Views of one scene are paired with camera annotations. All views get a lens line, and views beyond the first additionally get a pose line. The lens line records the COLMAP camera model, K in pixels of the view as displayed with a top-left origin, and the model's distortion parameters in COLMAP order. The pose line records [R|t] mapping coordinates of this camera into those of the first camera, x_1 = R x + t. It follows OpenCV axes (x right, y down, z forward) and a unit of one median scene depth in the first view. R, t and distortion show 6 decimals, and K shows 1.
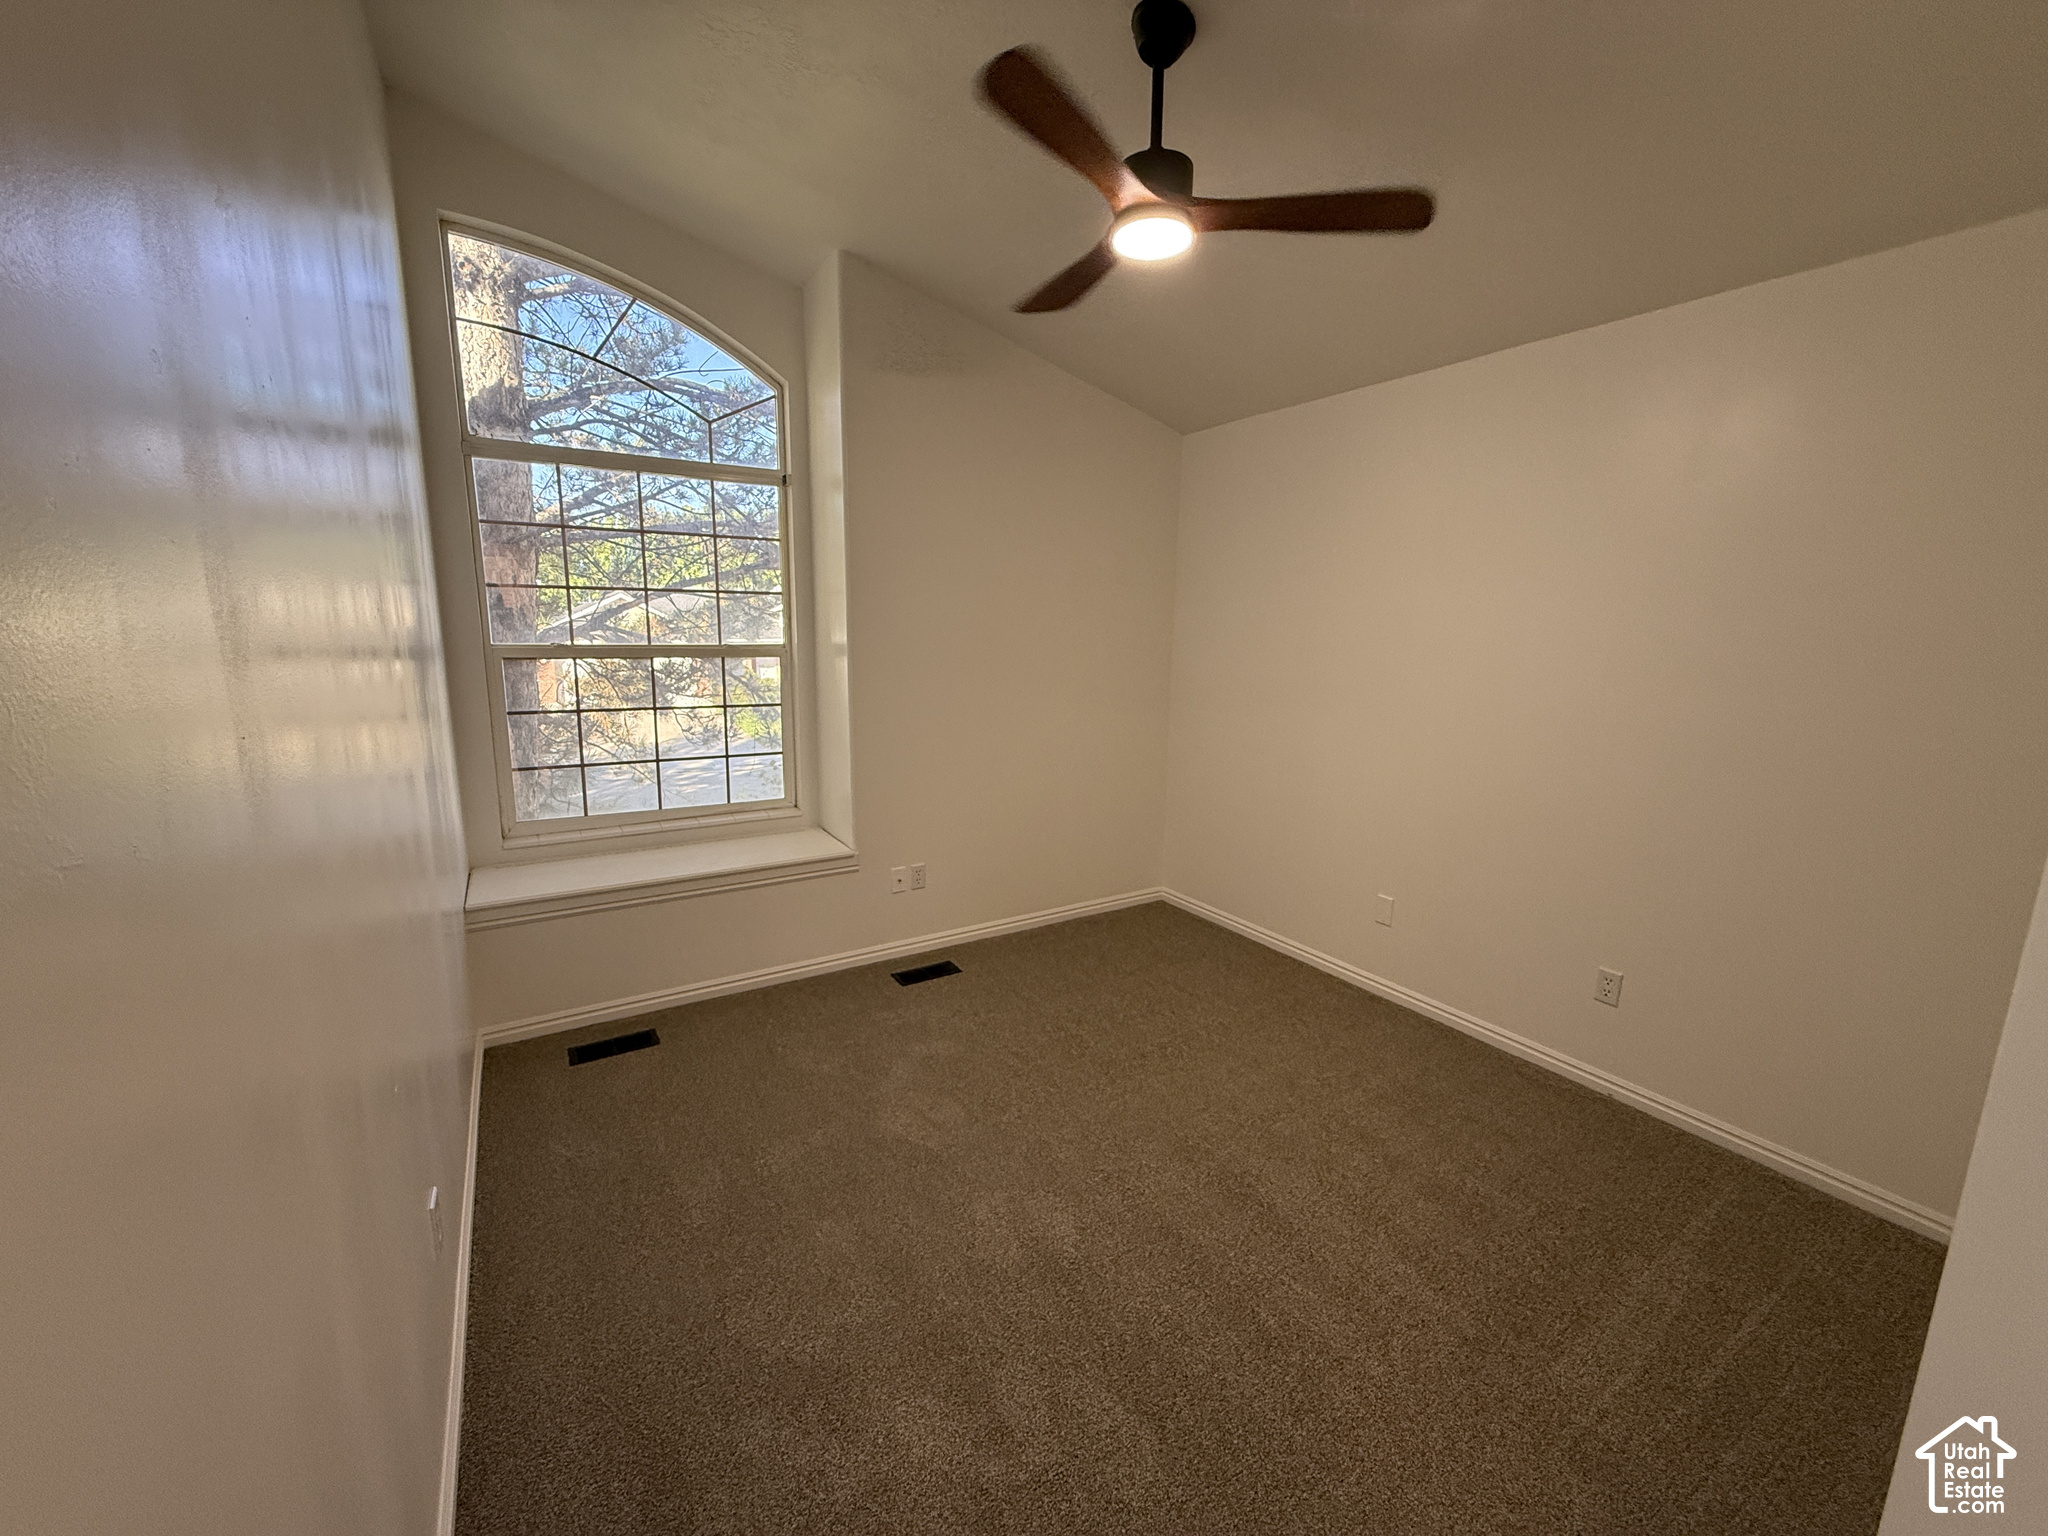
lens RADIAL K [[812.8, 0, 1016.8], [0, 812.8, 767.3], [0, 0, 1]] dist [-0.000328, 0.000072]
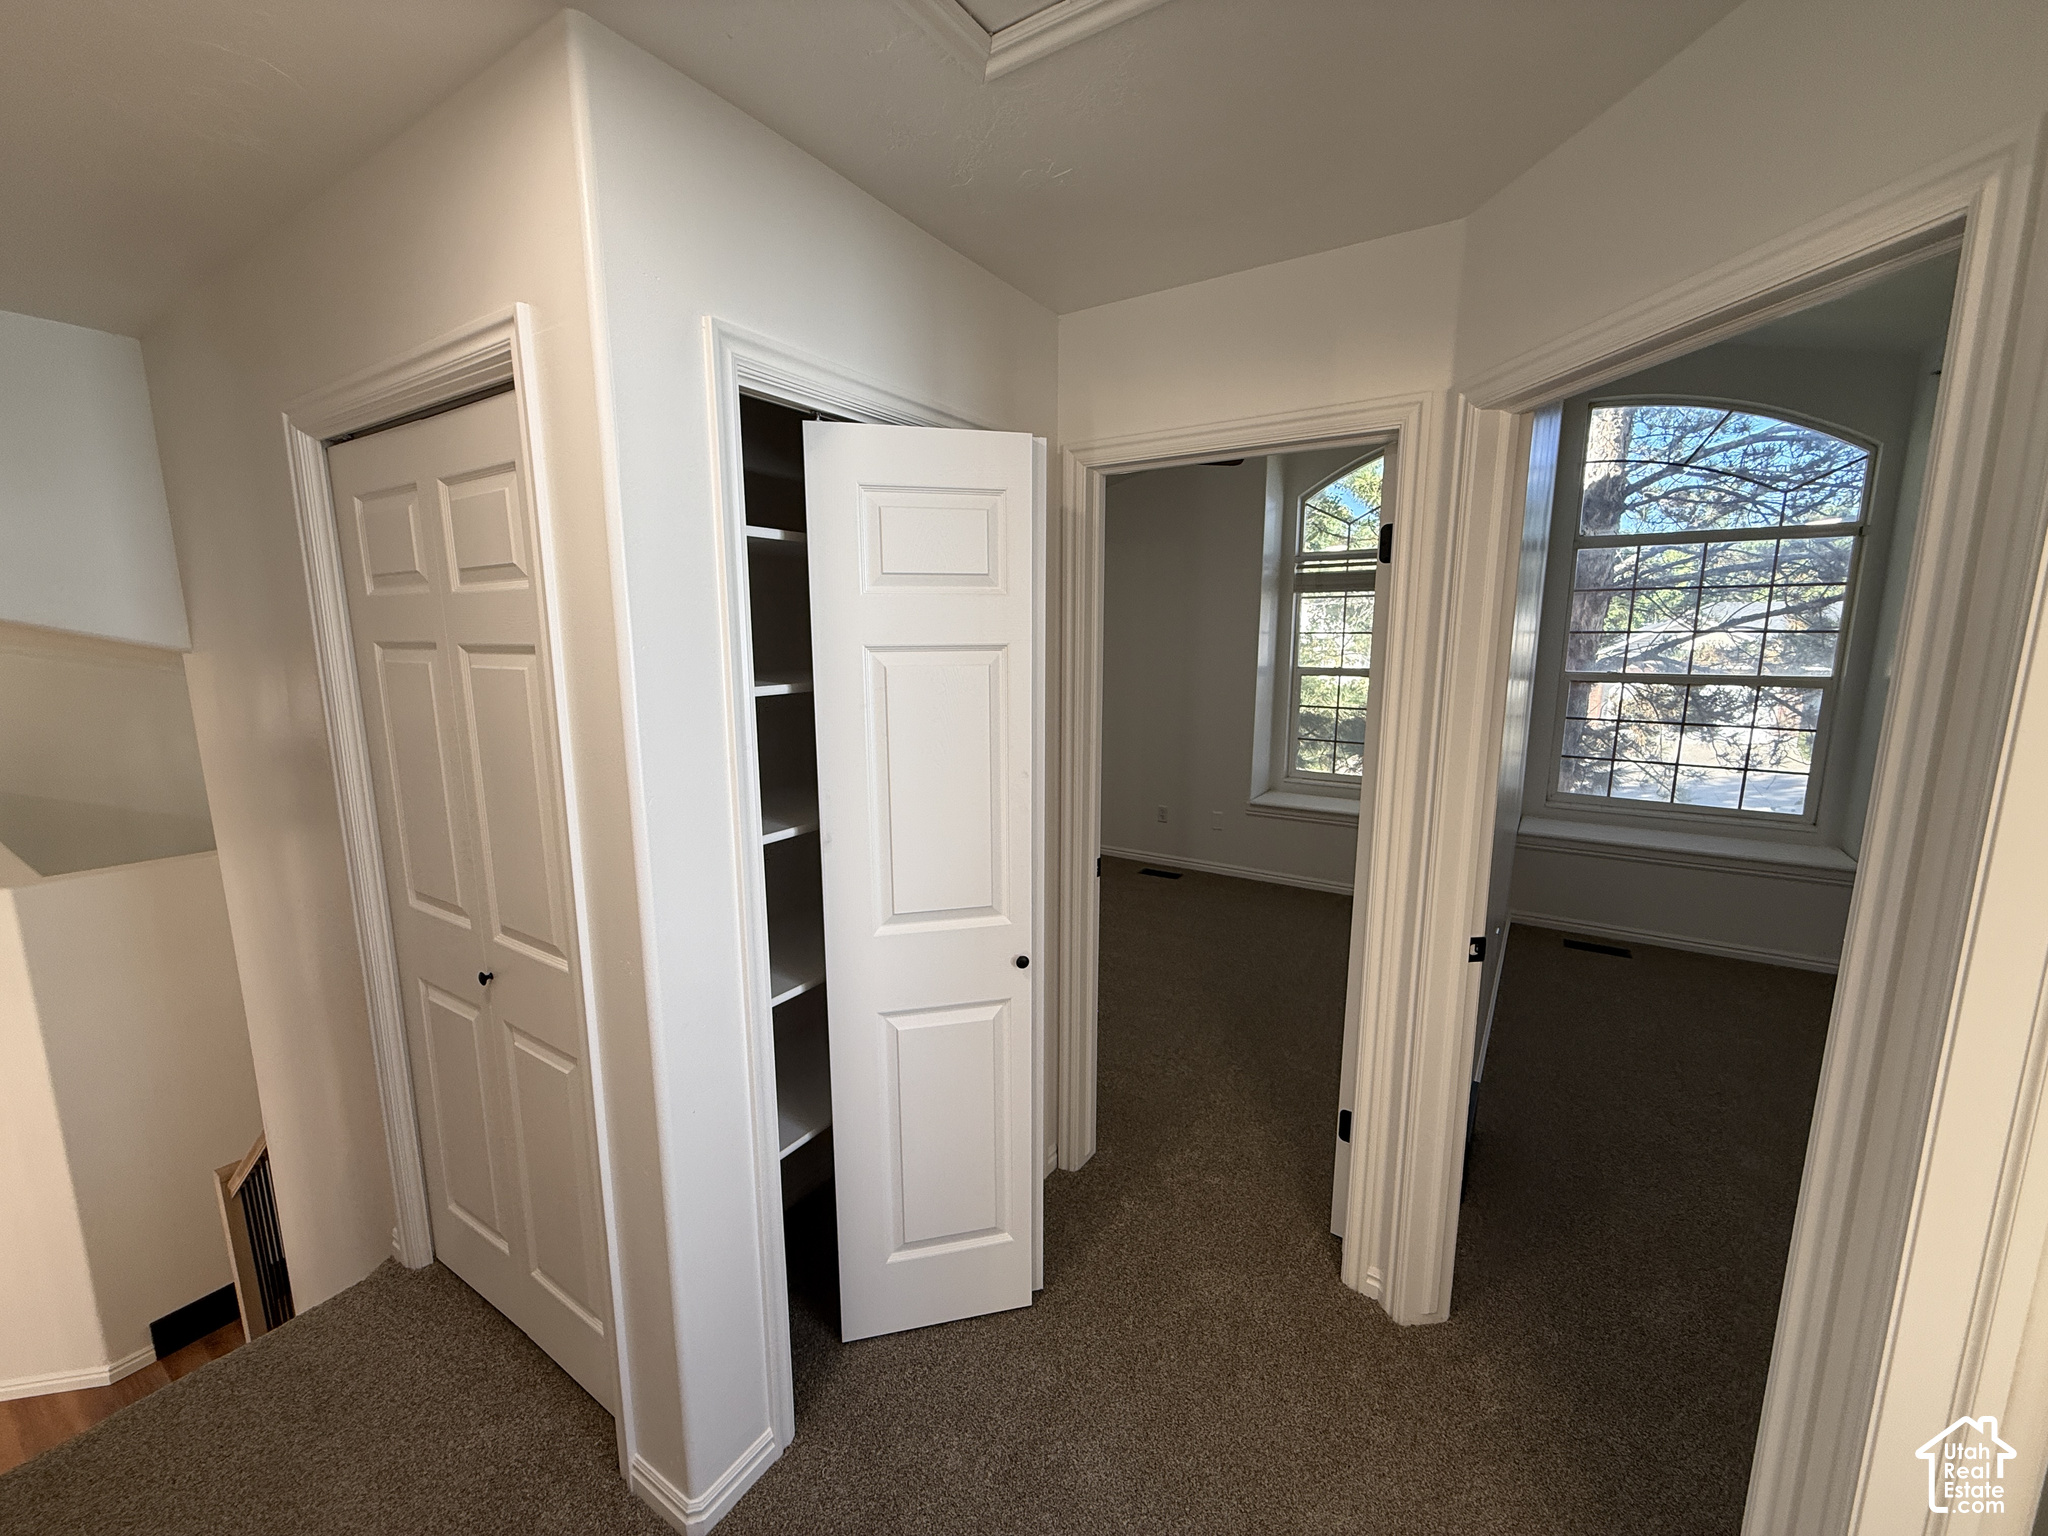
lens RADIAL K [[812.8, 0, 1023.7], [0, 812.8, 776.8], [0, 0, 1]] dist [-0.000328, 0.000072]
pose [[0.428591, 0.138755, -0.892780, 0.187540], [-0.153064, 0.985005, 0.079608, 0.047466], [0.890439, 0.102533, 0.443403, -0.345235]]
